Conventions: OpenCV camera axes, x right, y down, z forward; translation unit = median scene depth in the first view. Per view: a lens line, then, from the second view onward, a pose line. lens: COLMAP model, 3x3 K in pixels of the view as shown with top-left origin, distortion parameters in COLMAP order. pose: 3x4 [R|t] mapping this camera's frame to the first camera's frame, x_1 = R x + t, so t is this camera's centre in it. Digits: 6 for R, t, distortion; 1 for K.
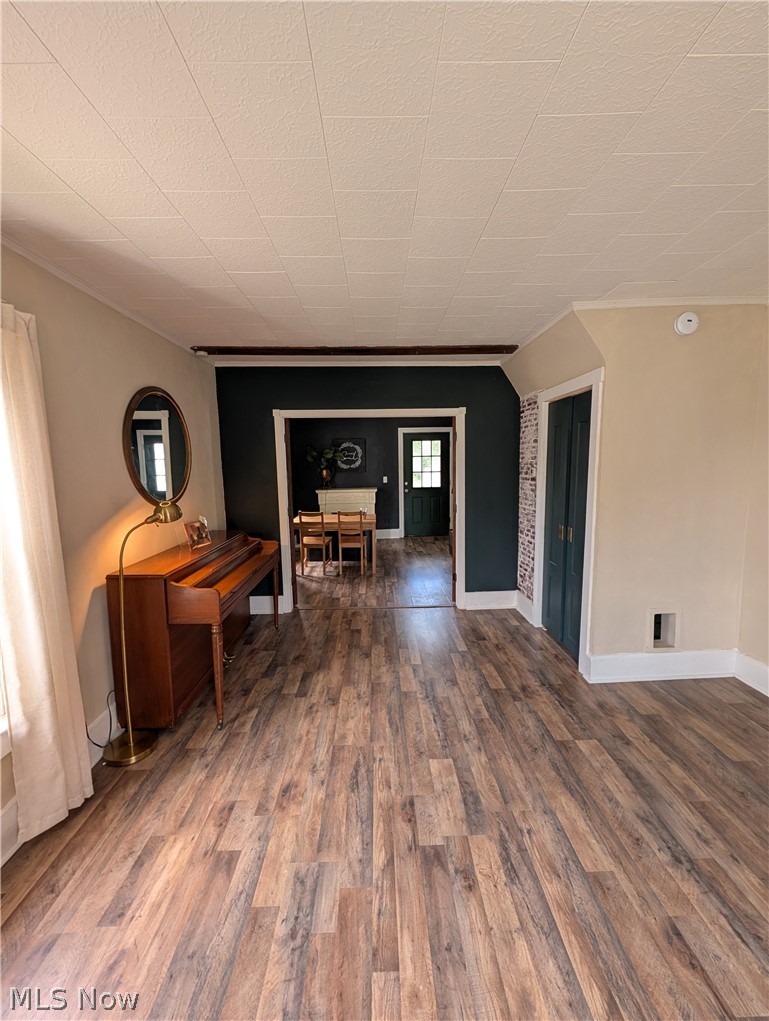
lens RADIAL K [[393.8, 0, 382.8], [0, 393.8, 509.3], [0, 0, 1]] dist [0.000792, 0.000153]
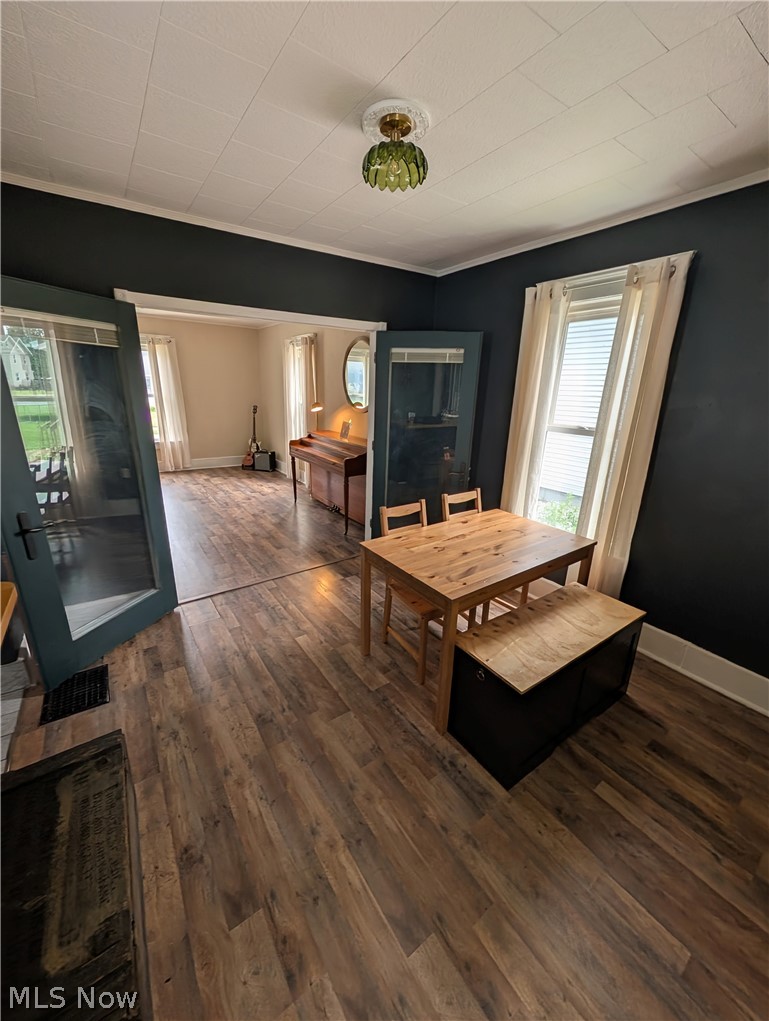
lens RADIAL K [[393.8, 0, 382.8], [0, 393.8, 509.3], [0, 0, 1]] dist [0.000792, 0.000153]
pose [[-0.830102, 0.164178, -0.532894, 0.278203], [-0.080844, 0.910141, 0.406335, -0.269641], [0.551720, 0.380381, -0.742237, 2.072373]]
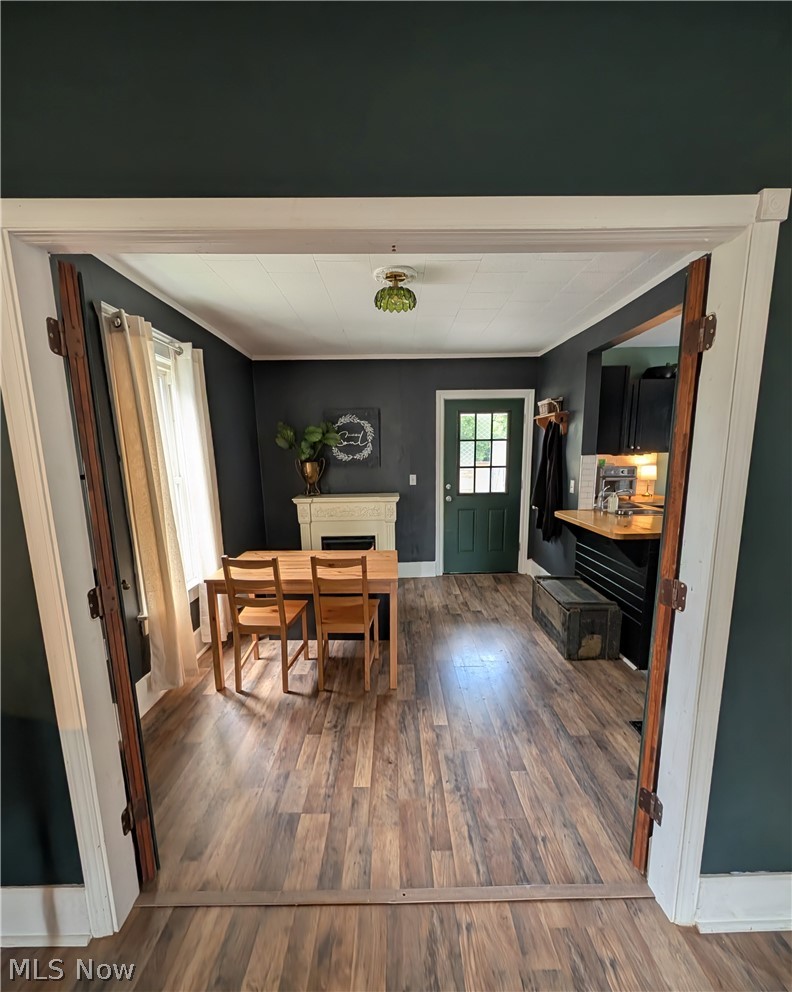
lens RADIAL K [[408.5, 0, 397.1], [0, 408.5, 526.5], [0, 0, 1]] dist [-0.000853, -0.000198]
pose [[0.999891, 0.006936, -0.013016, -0.020580], [-0.006264, 0.998680, 0.050977, -0.081643], [0.013353, -0.050890, 0.998615, 0.859004]]
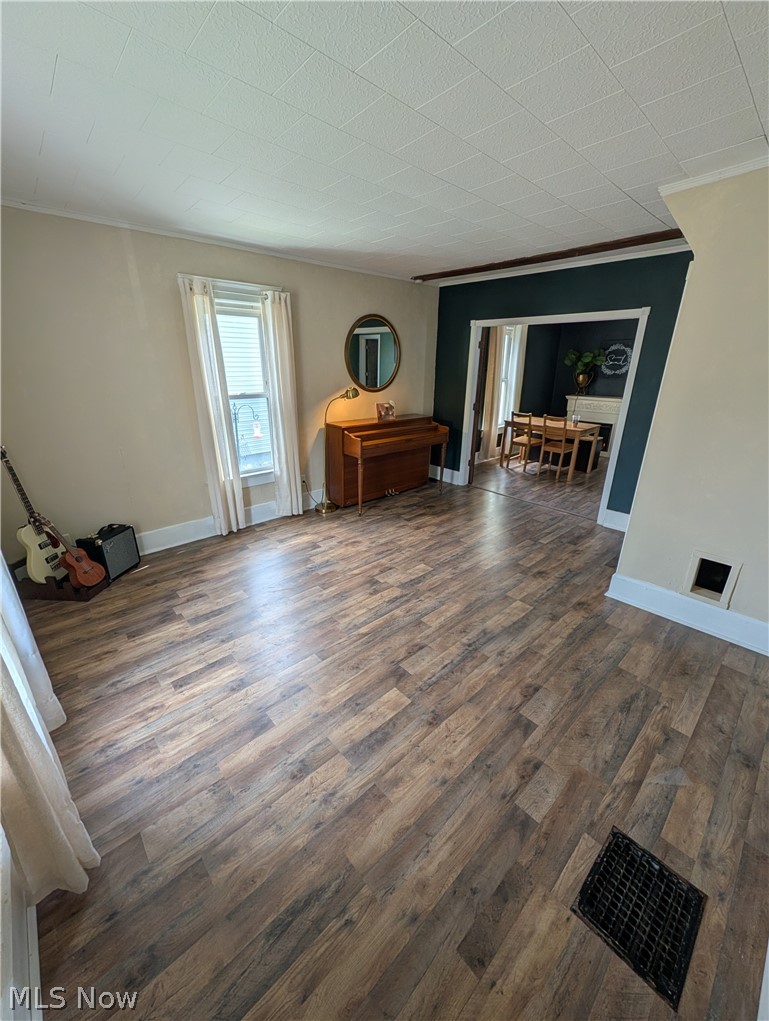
lens RADIAL K [[393.8, 0, 382.8], [0, 393.8, 509.3], [0, 0, 1]] dist [0.000792, 0.000153]
pose [[0.658771, 0.285029, -0.696260, 0.647930], [-0.111932, 0.952288, 0.283935, -0.010353], [0.743970, -0.109115, 0.659244, -0.097217]]
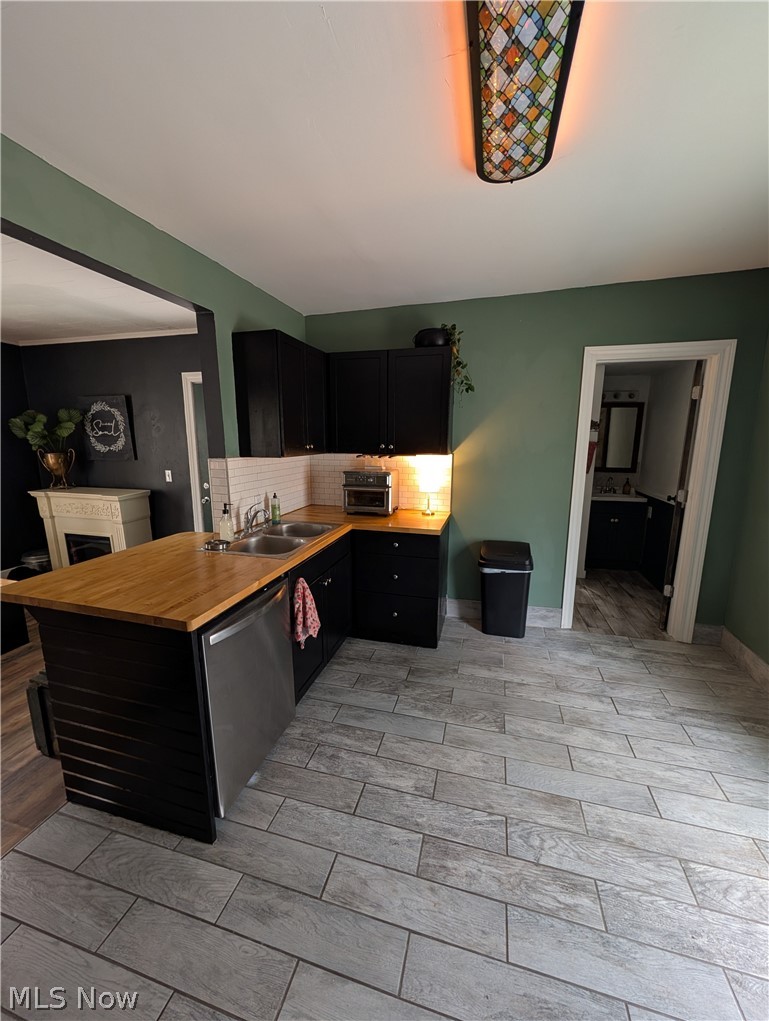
lens RADIAL K [[393.8, 0, 382.8], [0, 393.8, 509.3], [0, 0, 1]] dist [0.000792, 0.000153]
pose [[0.956214, 0.075477, -0.282769, 0.954823], [-0.057116, 0.995722, 0.072635, -0.191864], [0.287041, -0.053304, 0.956434, 1.312312]]
